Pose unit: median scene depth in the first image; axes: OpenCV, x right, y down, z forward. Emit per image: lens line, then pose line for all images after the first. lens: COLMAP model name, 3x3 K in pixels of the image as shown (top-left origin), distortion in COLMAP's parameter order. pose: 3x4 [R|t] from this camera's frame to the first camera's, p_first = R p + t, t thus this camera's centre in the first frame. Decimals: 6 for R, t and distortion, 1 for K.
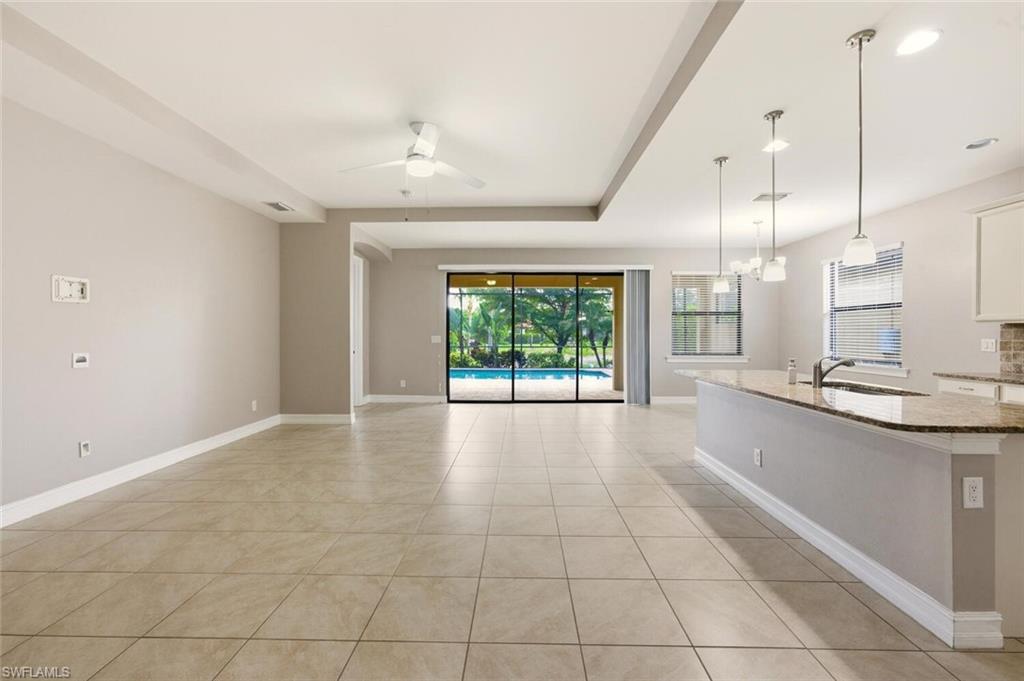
lens RADIAL K [[418.1, 0, 515.3], [0, 418.1, 334.3], [0, 0, 1]] dist [-0.013232, 0.007133]
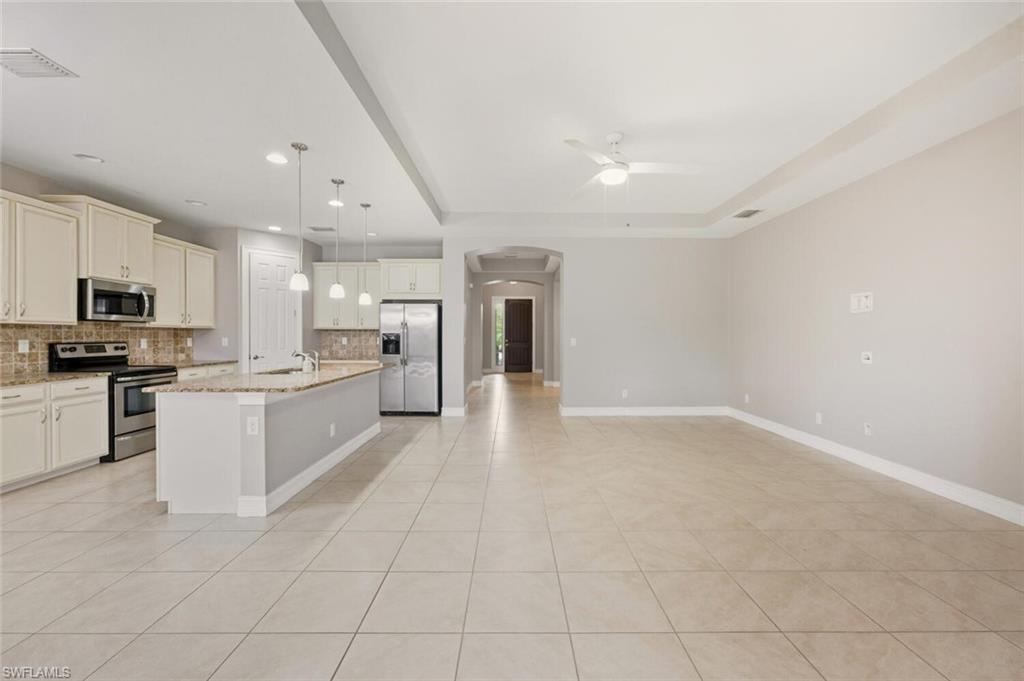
lens RADIAL K [[418.1, 0, 513.5], [0, 418.1, 339.5], [0, 0, 1]] dist [-0.013232, 0.007133]
pose [[-0.999958, -0.002326, -0.008817, 0.013834], [-0.002436, 0.999920, 0.012447, -0.002018], [0.008787, 0.012468, -0.999884, 0.929607]]
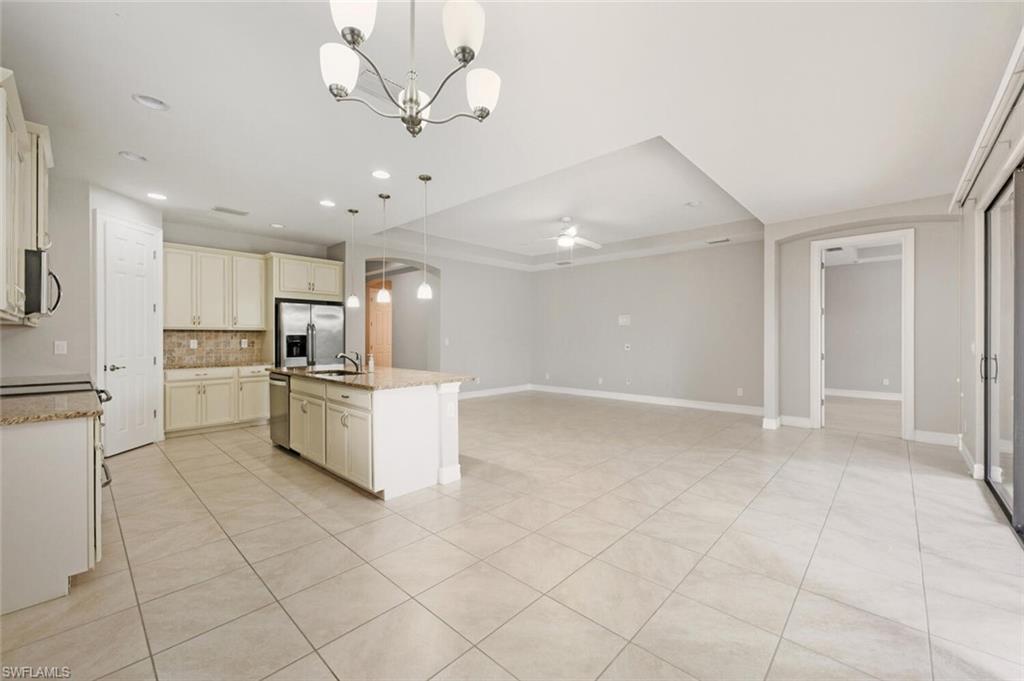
lens RADIAL K [[418.1, 0, 515.5], [0, 418.1, 339.2], [0, 0, 1]] dist [-0.013232, 0.007133]
pose [[-0.676511, 0.002966, -0.736427, 0.549293], [-0.001826, 0.999982, 0.005705, -0.000562], [0.736430, 0.005204, -0.676493, 0.923750]]
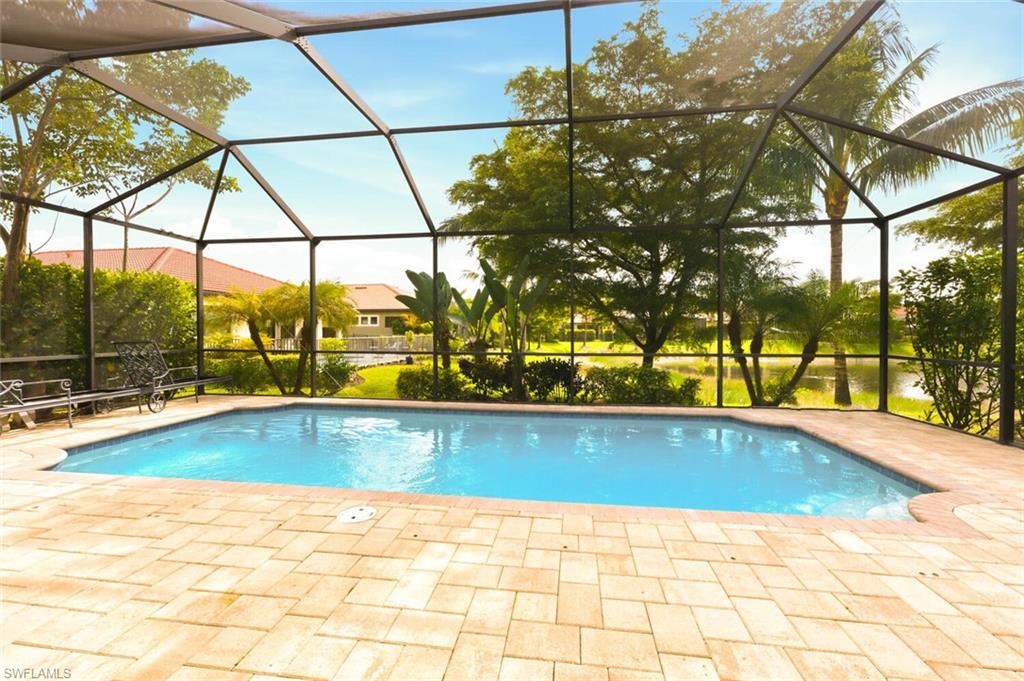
lens RADIAL K [[418.1, 0, 513.2], [0, 418.1, 337.6], [0, 0, 1]] dist [-0.013232, 0.007133]
pose [[0.991484, 0.002679, -0.130204, 0.024604], [-0.000735, 0.999888, 0.014971, 0.013127], [0.130230, -0.014748, 0.991374, 1.252045]]
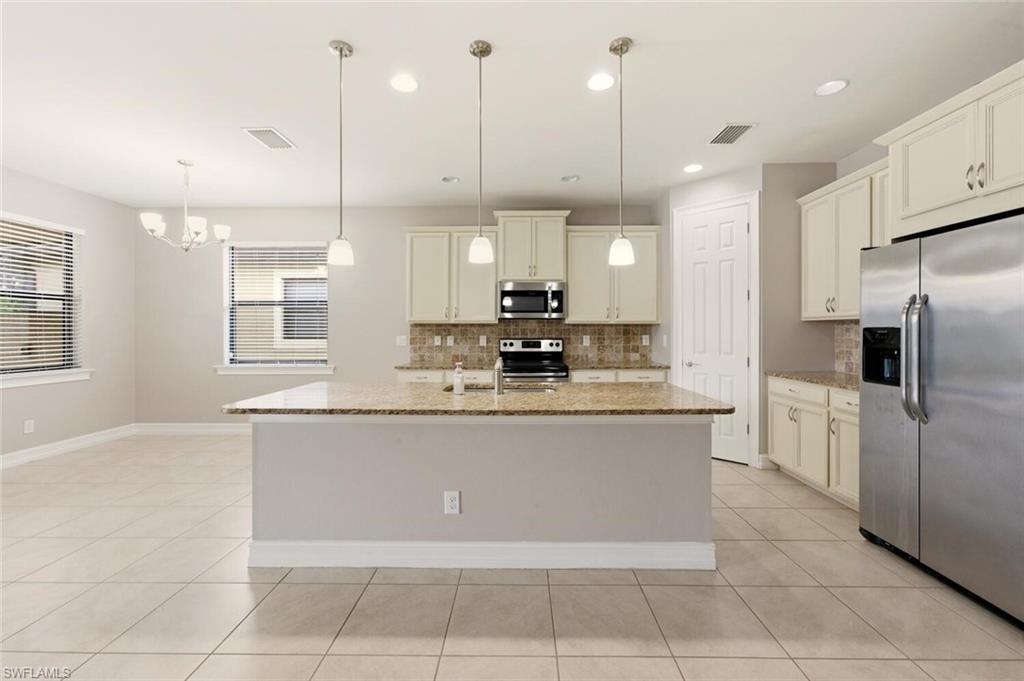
lens RADIAL K [[418.1, 0, 517.9], [0, 418.1, 334.1], [0, 0, 1]] dist [-0.013232, 0.007133]
pose [[-0.000889, -0.008747, 0.999961, -0.056986], [0.002646, 0.999958, 0.008749, -0.001993], [-0.999996, 0.002654, -0.000866, 0.358348]]
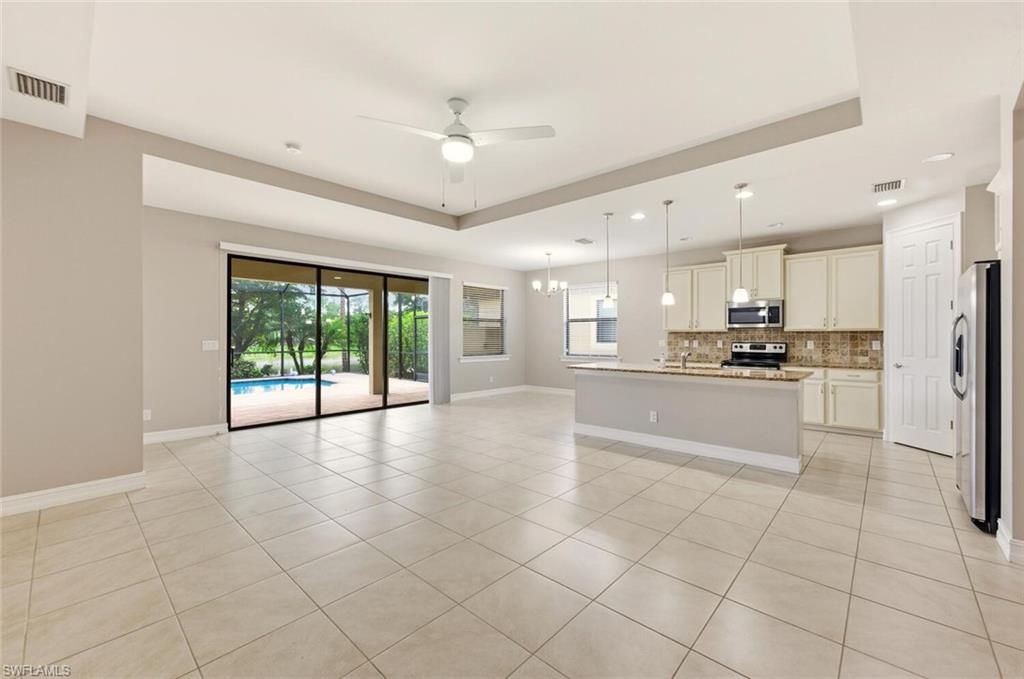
lens RADIAL K [[418.1, 0, 514.1], [0, 418.1, 339.1], [0, 0, 1]] dist [-0.013232, 0.007133]
pose [[0.662680, -0.005236, 0.748885, -0.375745], [0.001725, 0.999984, 0.005465, -0.002179], [-0.748901, -0.002330, 0.662678, 0.144825]]
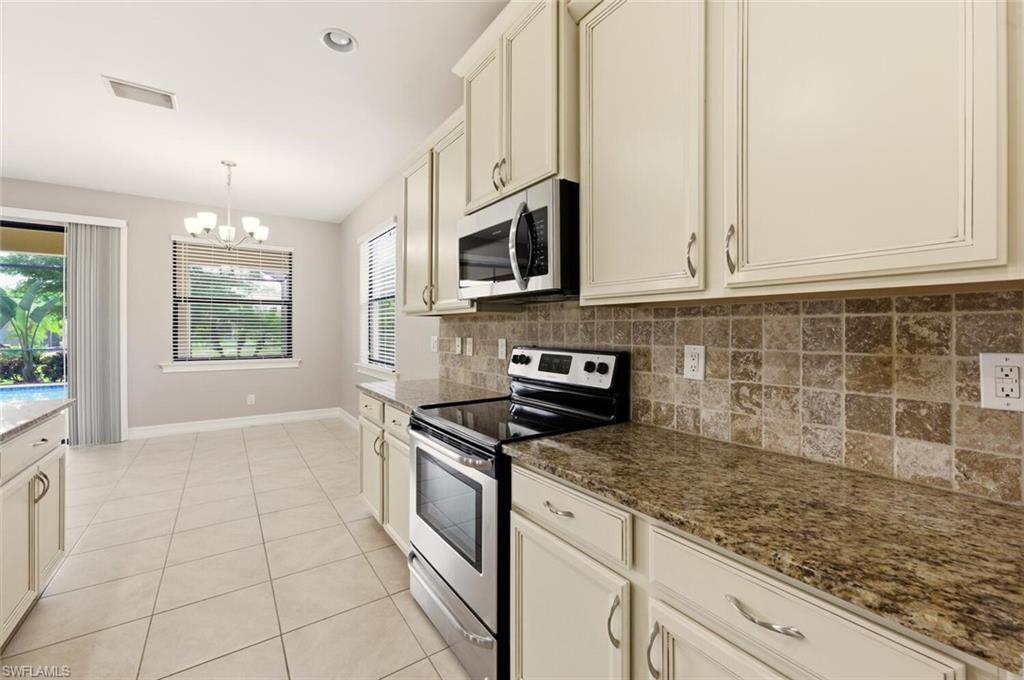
lens RADIAL K [[418.1, 0, 514.6], [0, 418.1, 332.3], [0, 0, 1]] dist [-0.013232, 0.007133]
pose [[0.811631, -0.001929, 0.584168, 0.425504], [-0.000928, 0.999989, 0.004591, -0.000524], [-0.584170, -0.004268, 0.811620, 0.138725]]
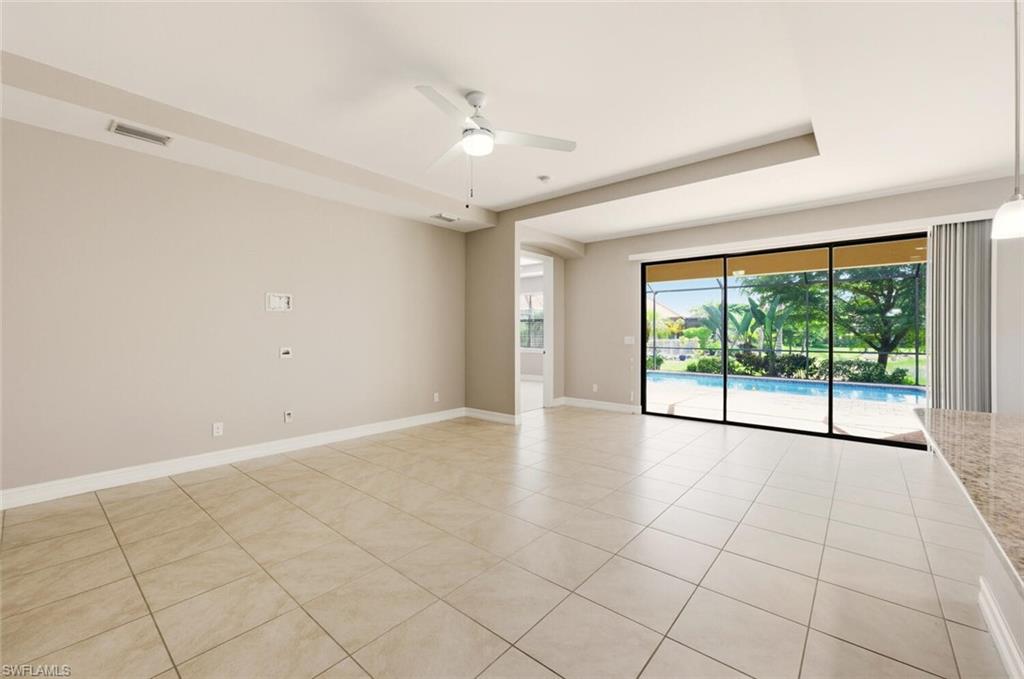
lens RADIAL K [[418.1, 0, 514.5], [0, 418.1, 337.6], [0, 0, 1]] dist [-0.013232, 0.007133]
pose [[0.775730, 0.007331, -0.631022, 0.173691], [-0.002494, 0.999960, 0.008551, -0.001042], [0.631059, -0.005060, 0.775718, 0.167418]]
